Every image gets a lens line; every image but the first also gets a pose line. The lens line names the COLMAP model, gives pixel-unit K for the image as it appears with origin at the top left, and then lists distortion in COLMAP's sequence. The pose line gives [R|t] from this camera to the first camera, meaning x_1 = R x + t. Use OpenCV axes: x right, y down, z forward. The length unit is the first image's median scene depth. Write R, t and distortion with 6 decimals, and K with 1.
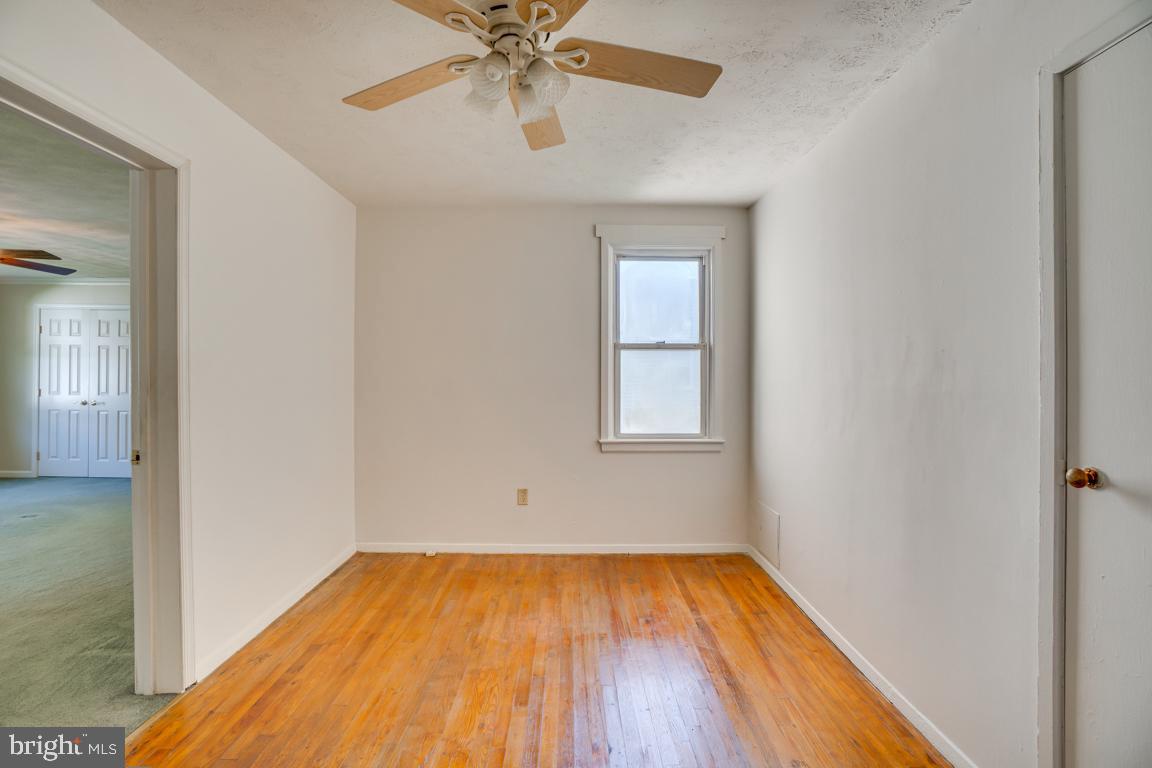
lens RADIAL K [[511.9, 0, 579.1], [0, 511.9, 372.6], [0, 0, 1]] dist [-0.056686, 0.021491]
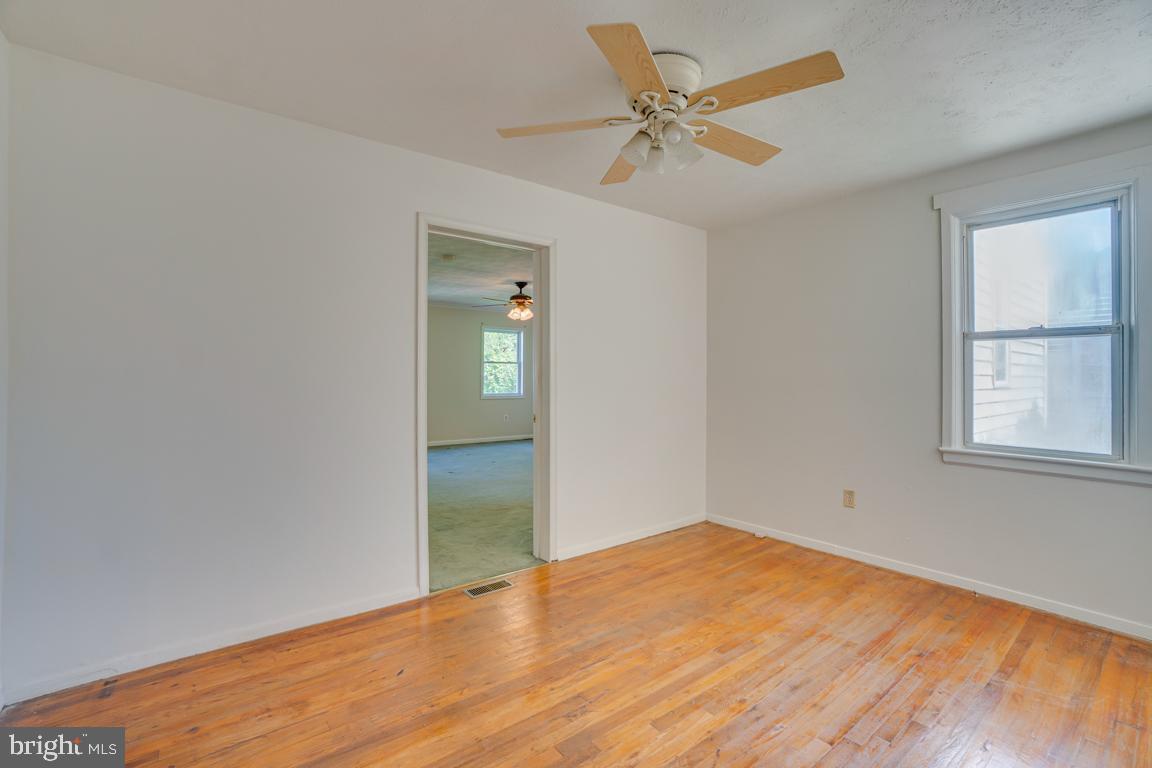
lens RADIAL K [[525.7, 0, 572.0], [0, 525.7, 370.5], [0, 0, 1]] dist [-0.061207, 0.024290]
pose [[0.604852, -0.005160, -0.796321, 0.407922], [0.000605, 0.999982, -0.006021, 0.009914], [0.796337, 0.003160, 0.604844, -0.000313]]
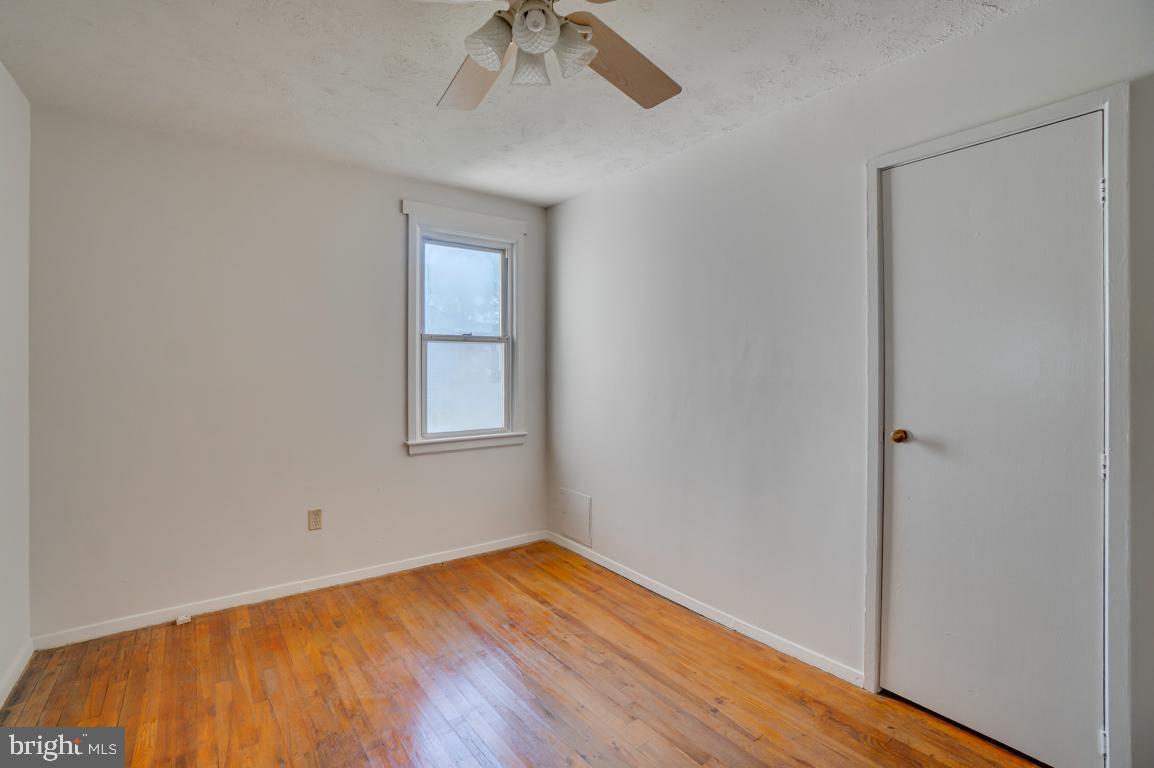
lens RADIAL K [[522.6, 0, 560.5], [0, 522.6, 365.2], [0, 0, 1]] dist [-0.063523, 0.024562]
pose [[0.817840, -0.001128, 0.575445, -0.306234], [0.000581, 0.999999, 0.001135, -0.003627], [-0.575445, -0.000594, 0.817840, 0.126313]]
